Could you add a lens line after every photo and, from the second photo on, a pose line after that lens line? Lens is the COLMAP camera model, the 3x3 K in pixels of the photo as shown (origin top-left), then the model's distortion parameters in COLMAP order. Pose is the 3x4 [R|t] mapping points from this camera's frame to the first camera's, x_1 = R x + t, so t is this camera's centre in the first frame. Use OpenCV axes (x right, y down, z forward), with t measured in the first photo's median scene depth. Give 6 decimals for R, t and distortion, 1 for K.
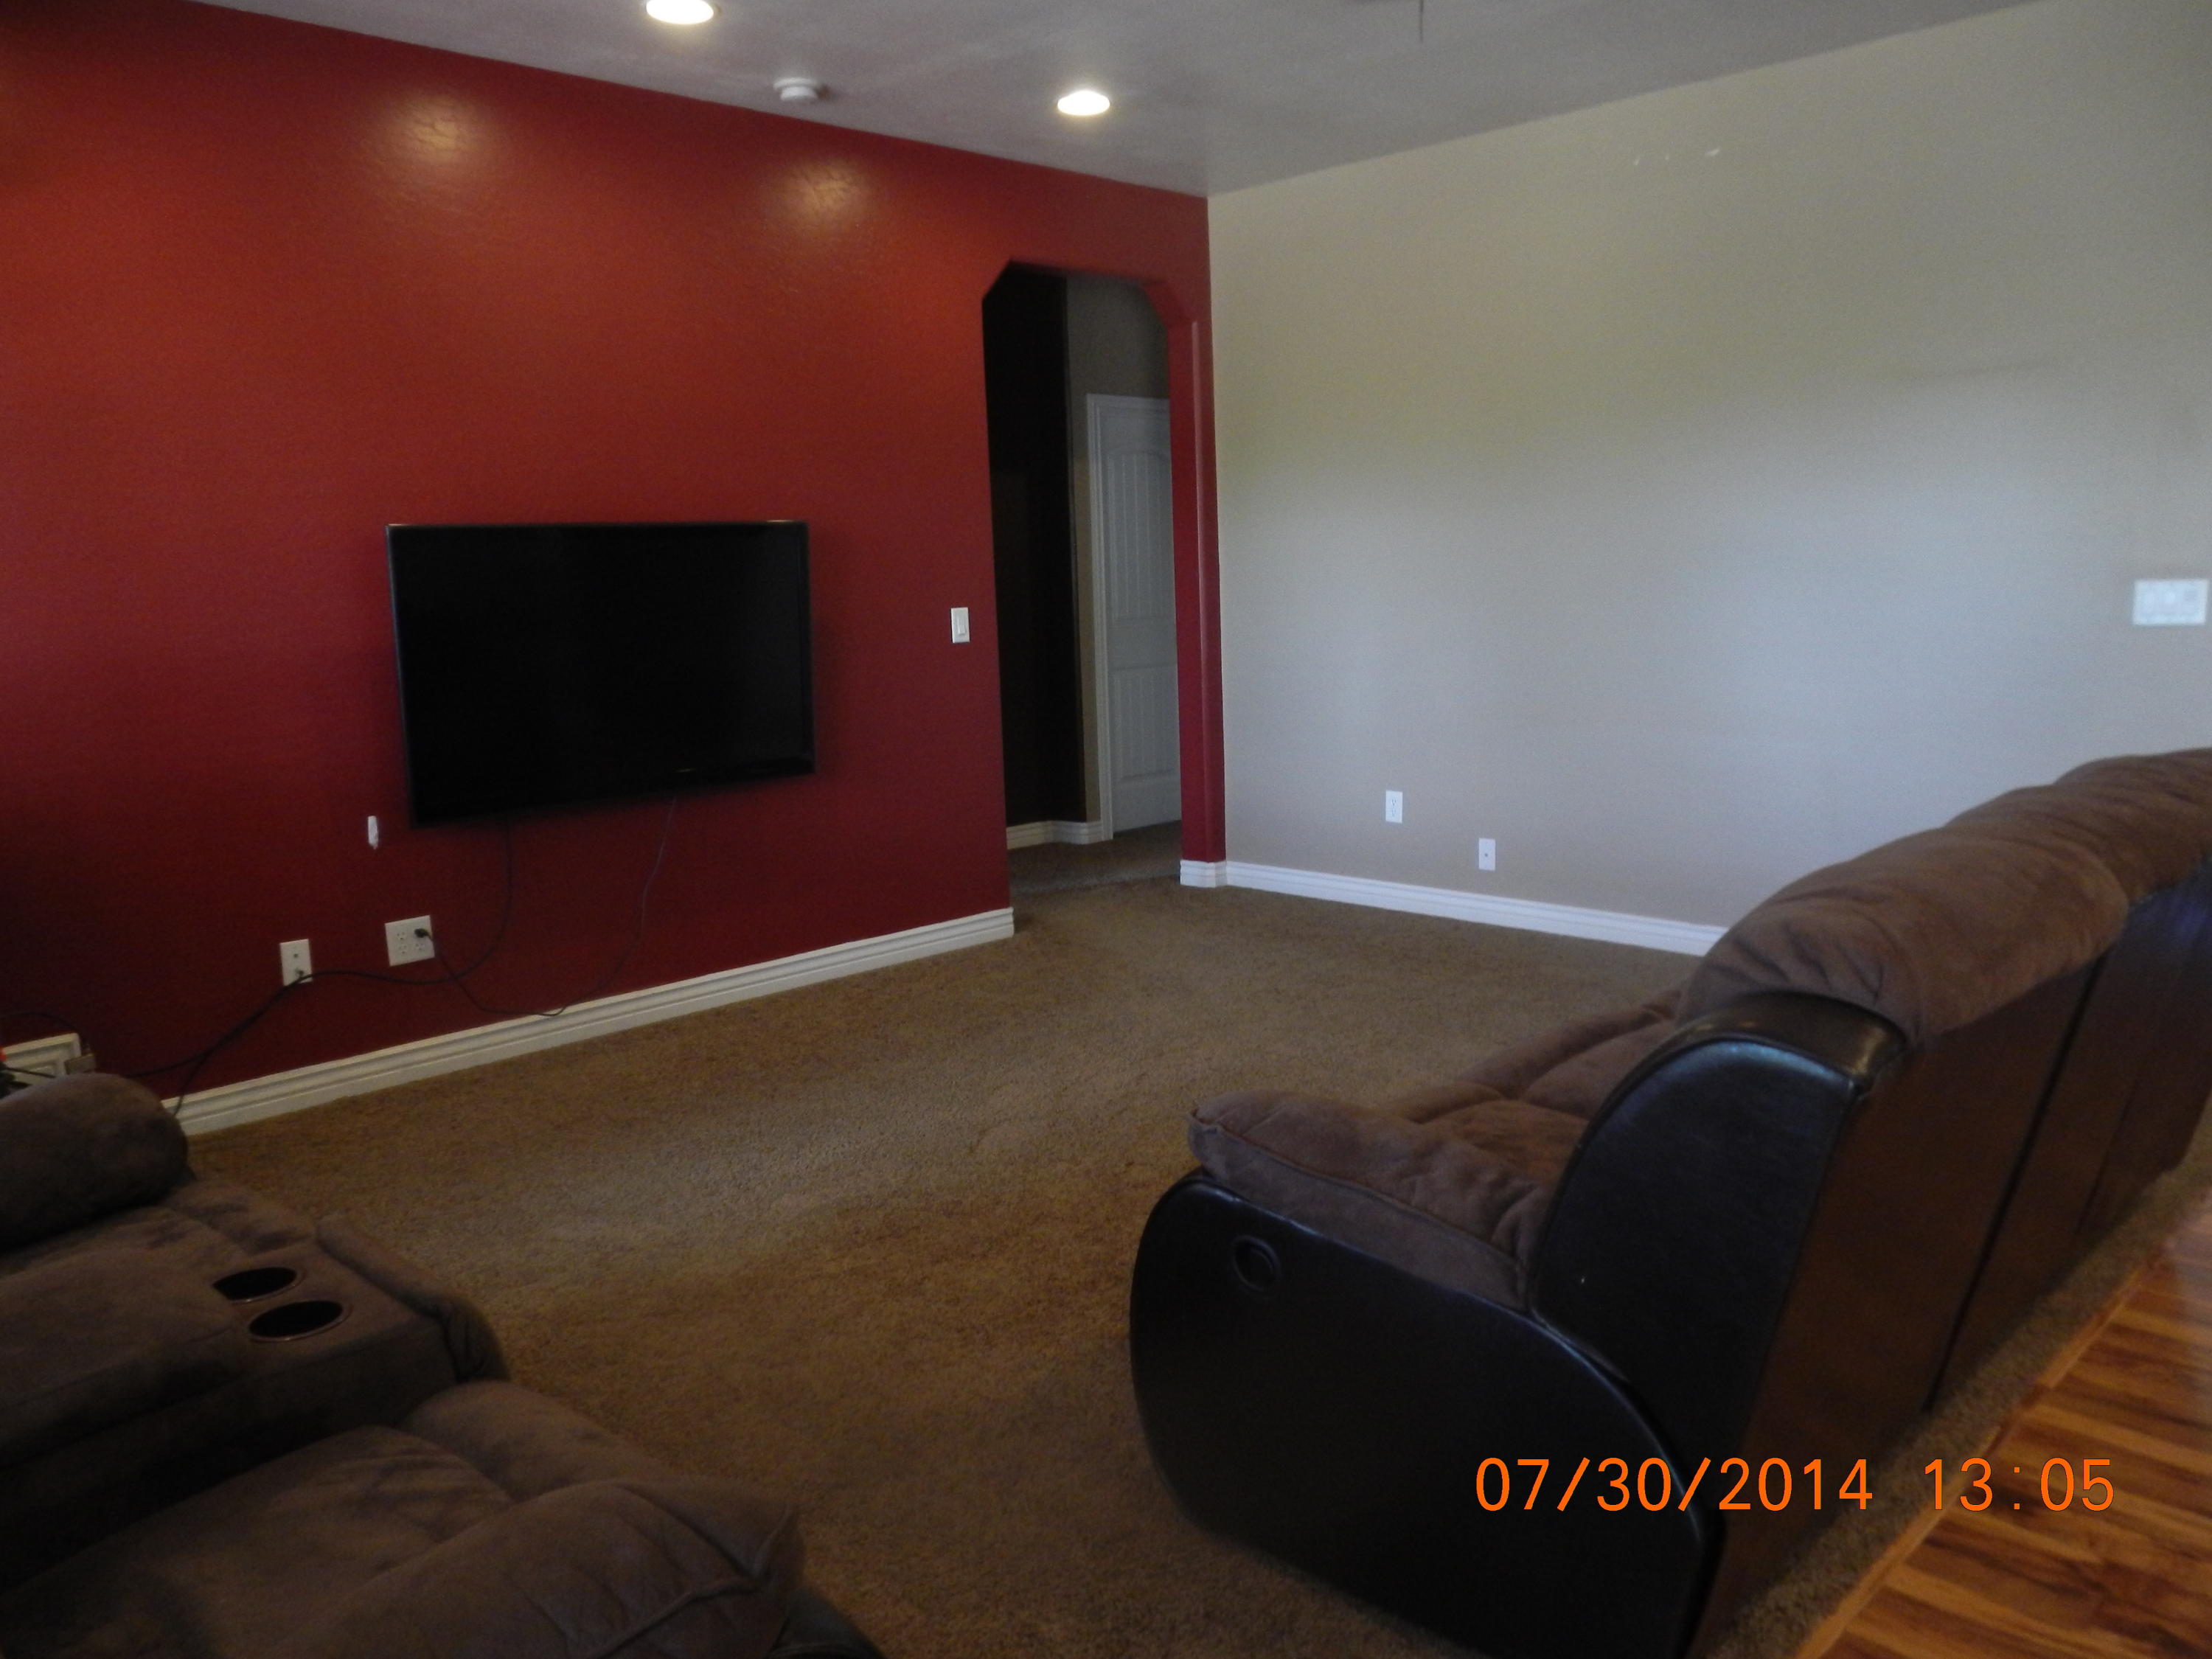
lens RADIAL K [[1679.5, 0, 1102.3], [0, 1679.5, 814.7], [0, 0, 1]] dist [0.018839, 0.004154]
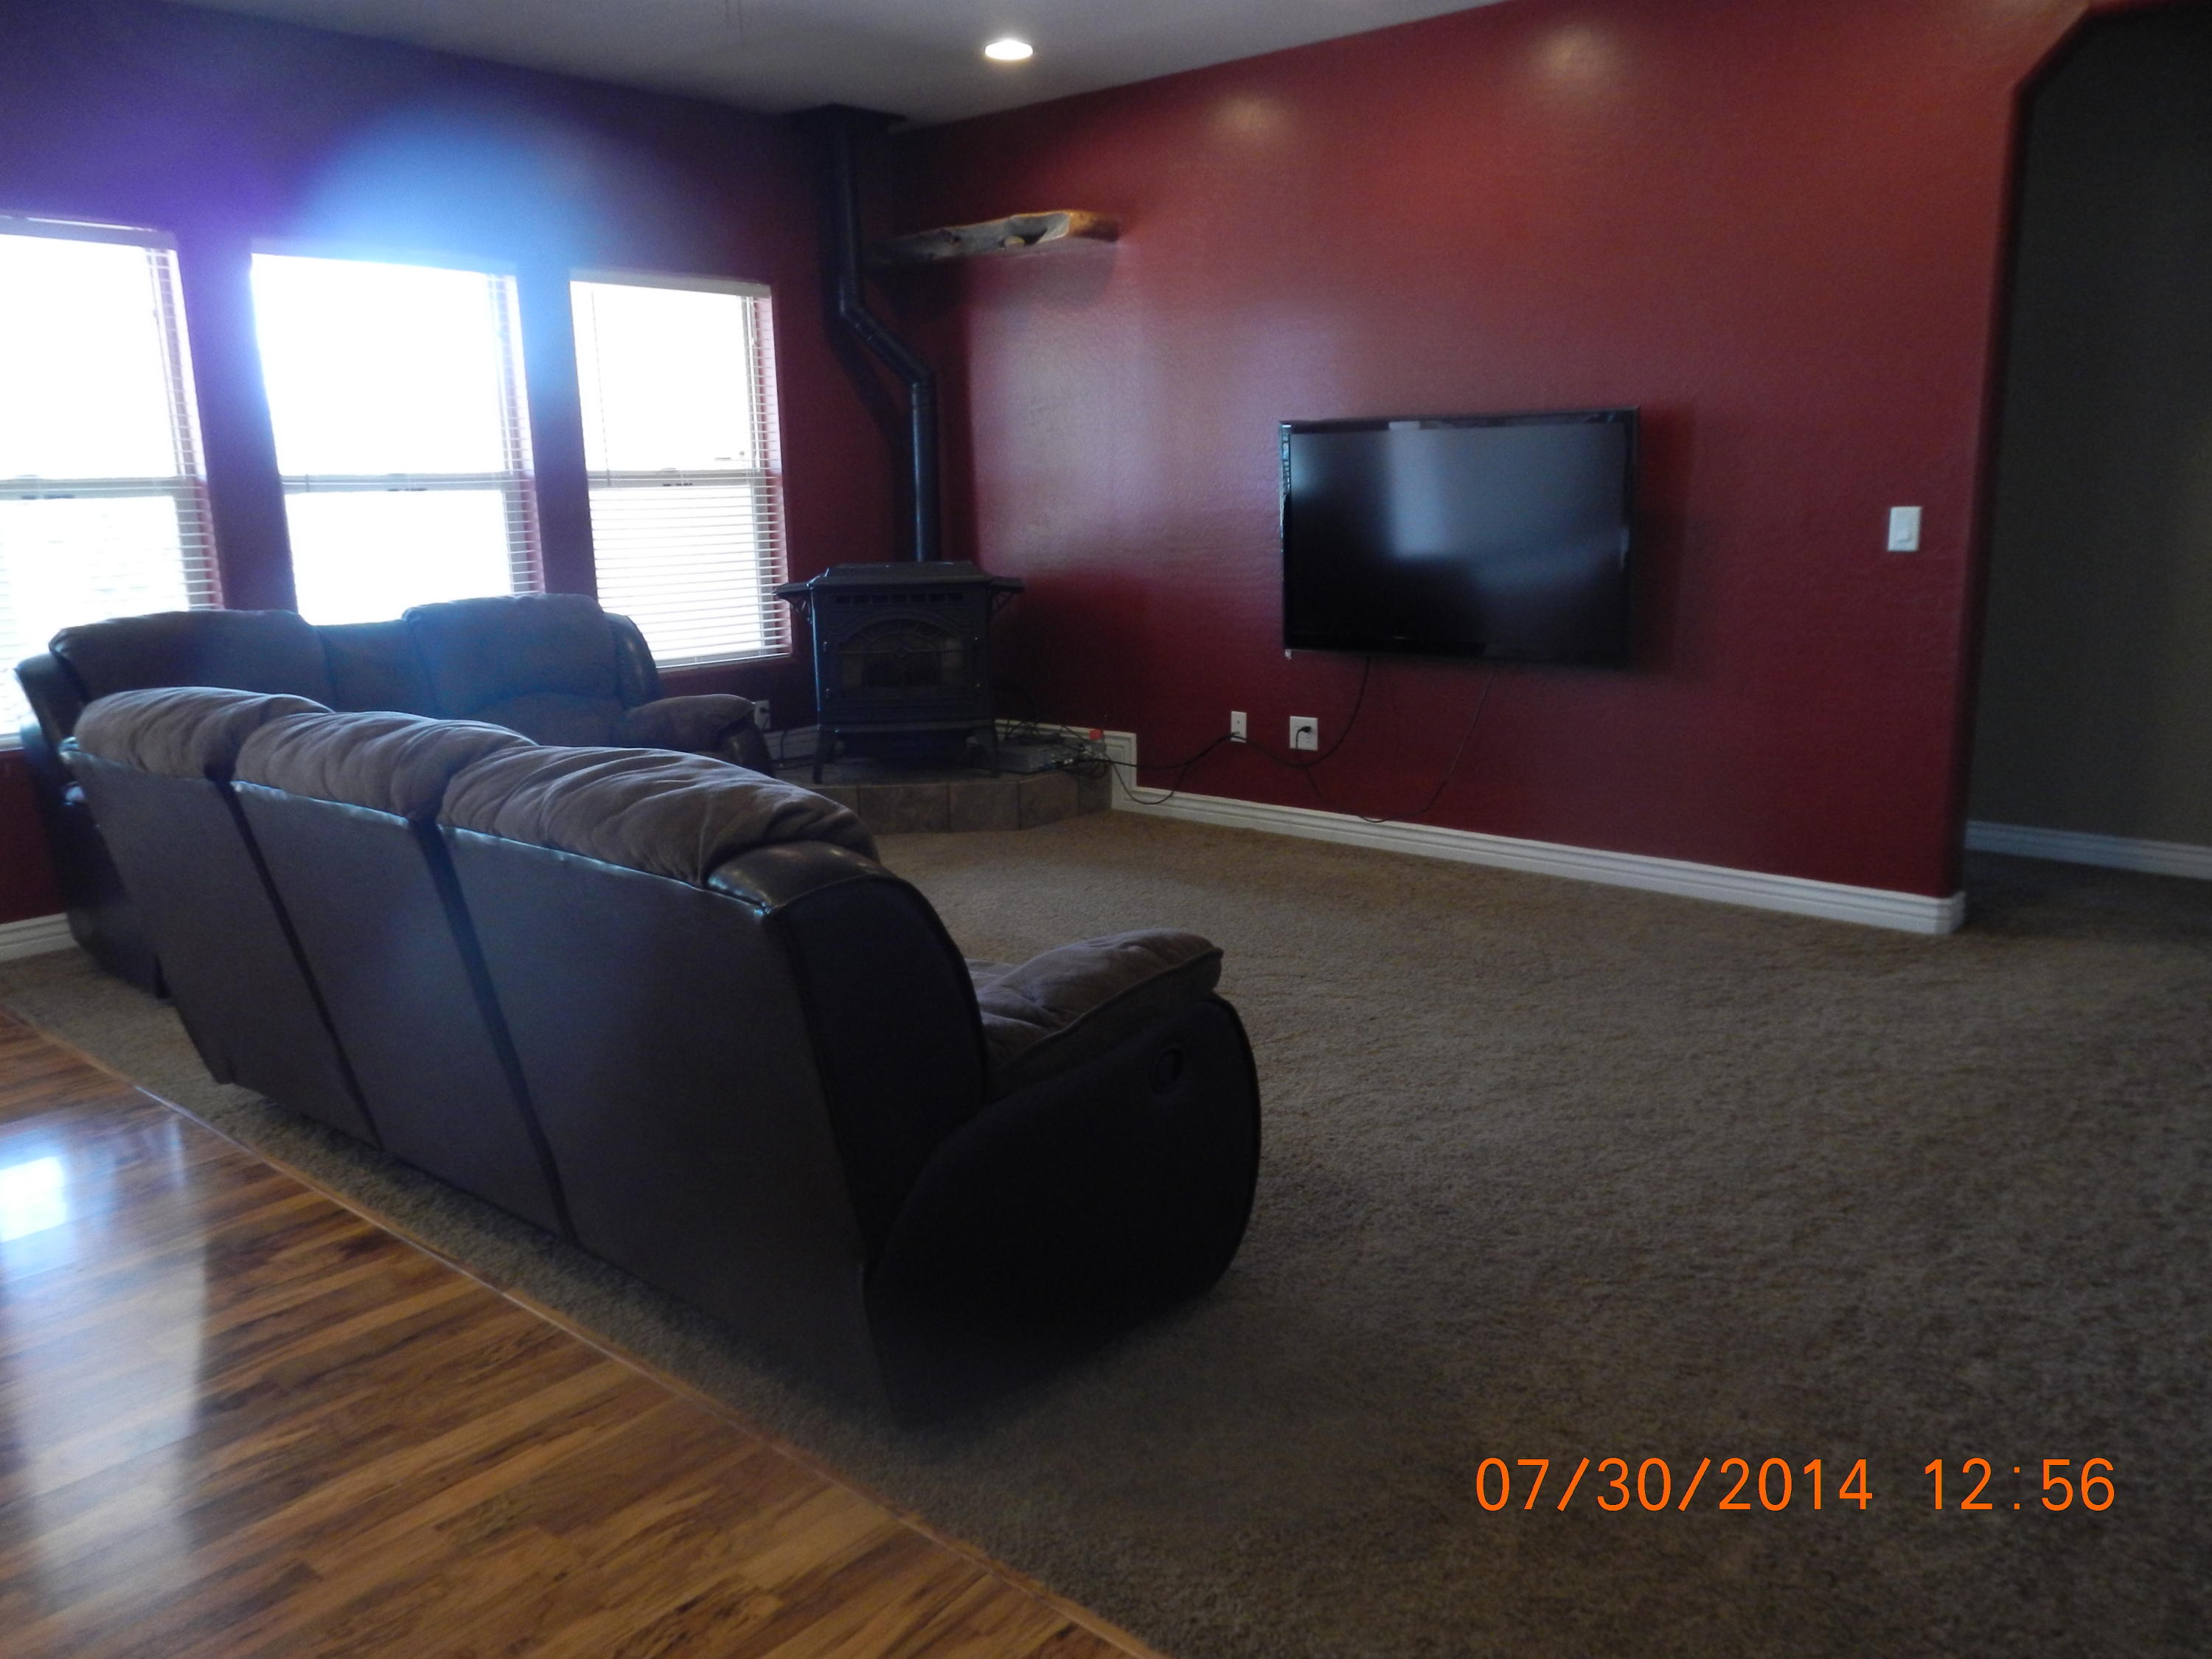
lens RADIAL K [[1679.5, 0, 1100.4], [0, 1679.5, 837.4], [0, 0, 1]] dist [0.018839, 0.004154]
pose [[0.070764, 0.244437, -0.967080, 0.910145], [-0.140573, 0.962278, 0.232938, -0.136705], [0.987538, 0.119462, 0.102456, 0.730528]]
